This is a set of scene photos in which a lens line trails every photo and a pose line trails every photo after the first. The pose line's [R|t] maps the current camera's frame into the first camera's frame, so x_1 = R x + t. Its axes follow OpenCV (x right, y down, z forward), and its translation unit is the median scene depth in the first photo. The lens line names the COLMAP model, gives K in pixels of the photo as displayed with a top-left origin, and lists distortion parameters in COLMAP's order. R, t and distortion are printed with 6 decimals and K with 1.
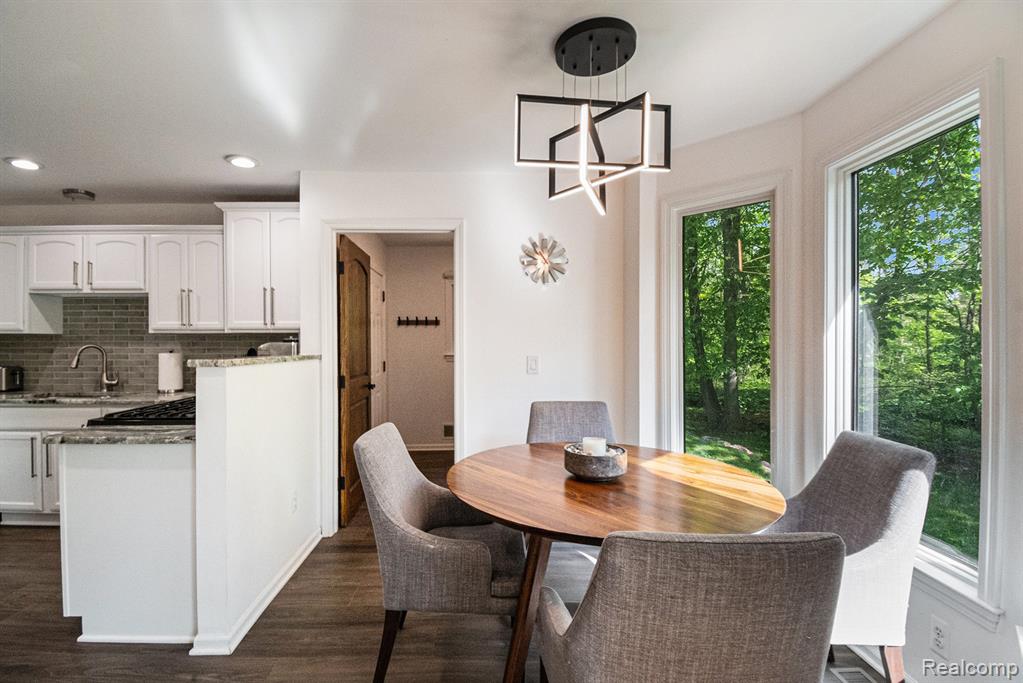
lens RADIAL K [[469.4, 0, 513.1], [0, 469.4, 347.5], [0, 0, 1]] dist [0.003986, -0.005229]
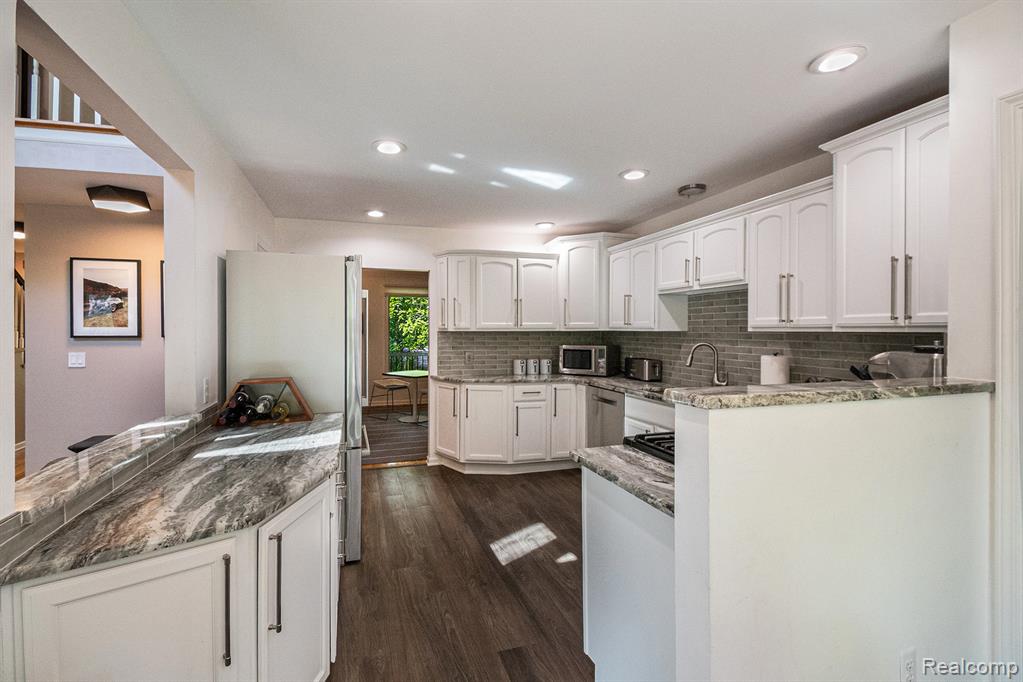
lens RADIAL K [[469.4, 0, 491.2], [0, 469.4, 334.8], [0, 0, 1]] dist [0.003986, -0.005229]
pose [[0.246759, 0.012263, -0.968999, -0.071520], [-0.006863, 0.999917, 0.010906, -0.030965], [0.969053, 0.003959, 0.246822, 0.350907]]
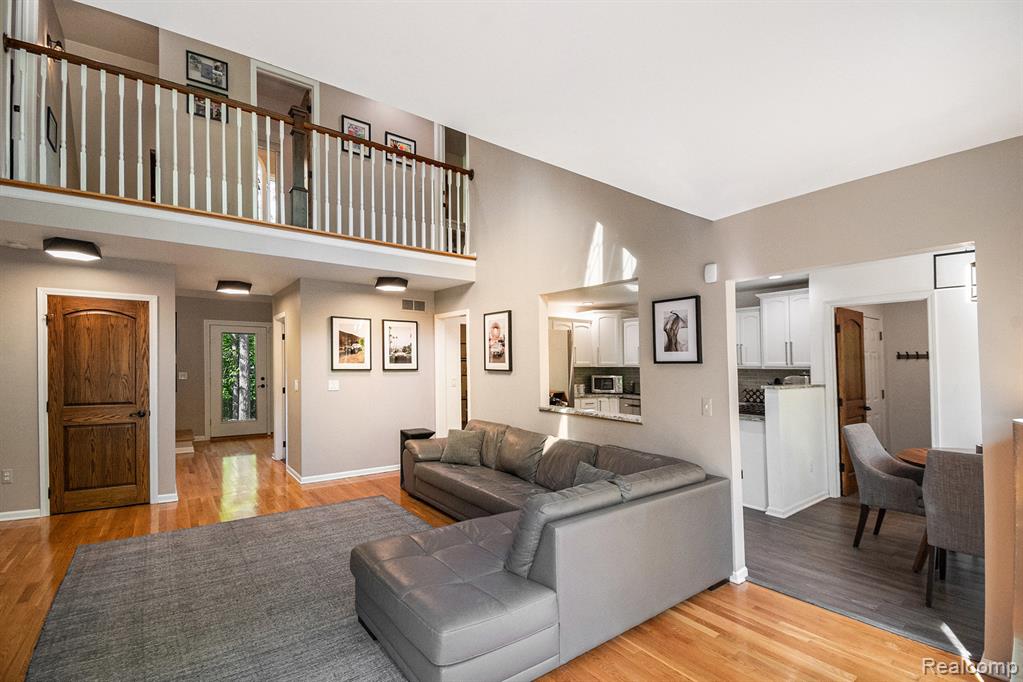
lens RADIAL K [[469.4, 0, 503.6], [0, 469.4, 337.0], [0, 0, 1]] dist [0.003986, -0.005229]
pose [[0.554390, -0.040967, -0.831248, 0.299618], [-0.013741, 0.998201, -0.058360, -0.034355], [0.832144, 0.043776, 0.552830, -0.751249]]
